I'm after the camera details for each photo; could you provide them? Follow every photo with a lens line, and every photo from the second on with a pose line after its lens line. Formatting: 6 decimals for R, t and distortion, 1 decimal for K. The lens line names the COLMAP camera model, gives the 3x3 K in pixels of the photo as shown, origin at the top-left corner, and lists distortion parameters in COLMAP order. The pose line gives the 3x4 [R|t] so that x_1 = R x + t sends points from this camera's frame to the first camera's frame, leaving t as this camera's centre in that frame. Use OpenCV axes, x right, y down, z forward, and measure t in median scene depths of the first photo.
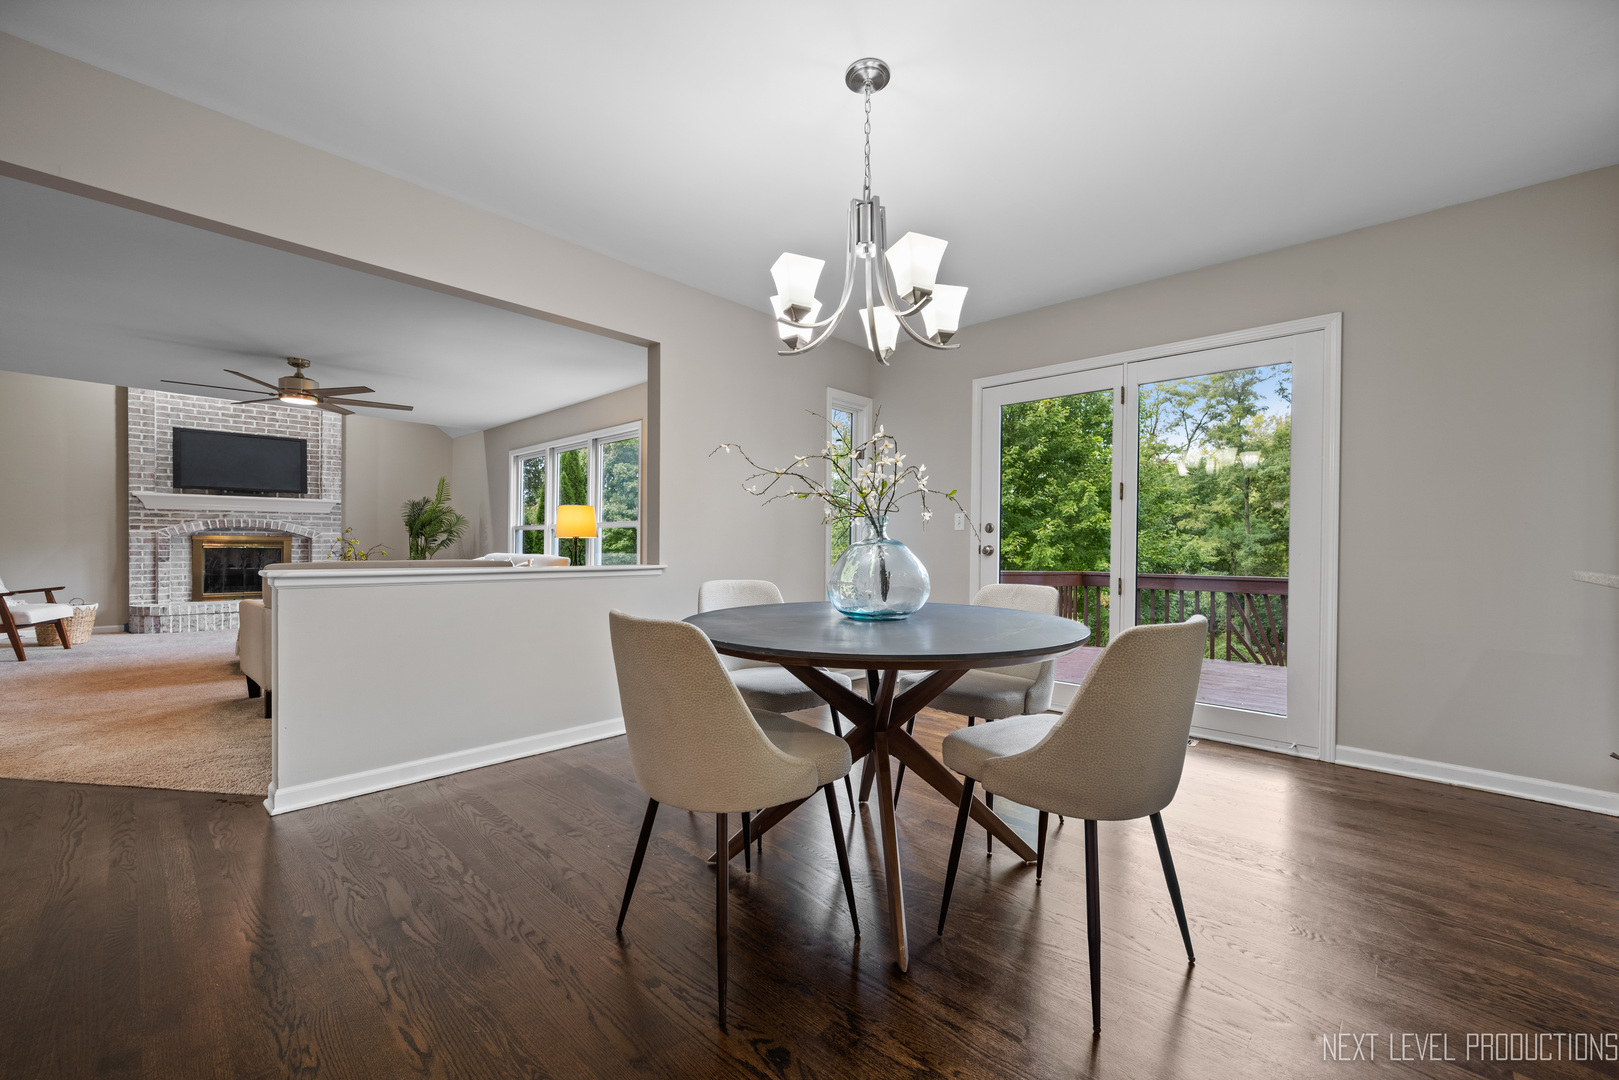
lens RADIAL K [[645.9, 0, 806.5], [0, 645.9, 546.7], [0, 0, 1]] dist [-0.000011, 0.000075]
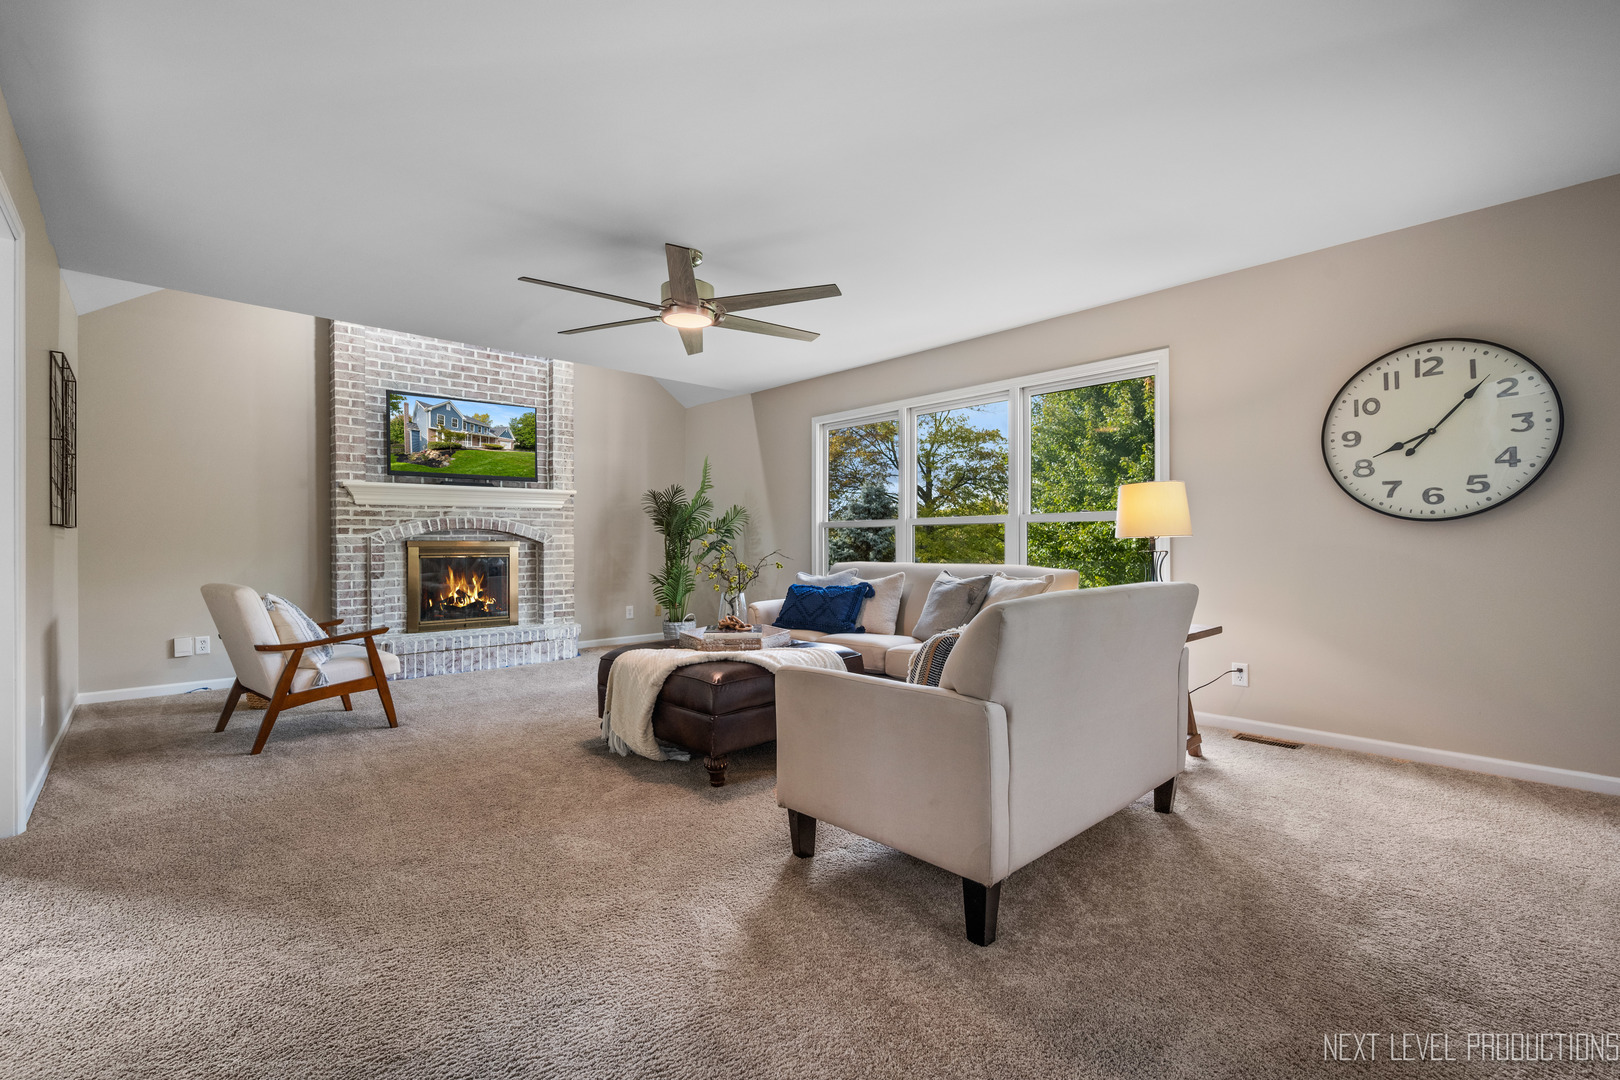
lens RADIAL K [[695.5, 0, 810.0], [0, 695.5, 540.0], [0, 0, 1]] dist [-0.000181, -0.000062]
pose [[0.998039, -0.013104, -0.061202, -0.471621], [0.012653, 0.999890, -0.007753, -0.007251], [0.061297, 0.006963, 0.998095, 0.264087]]
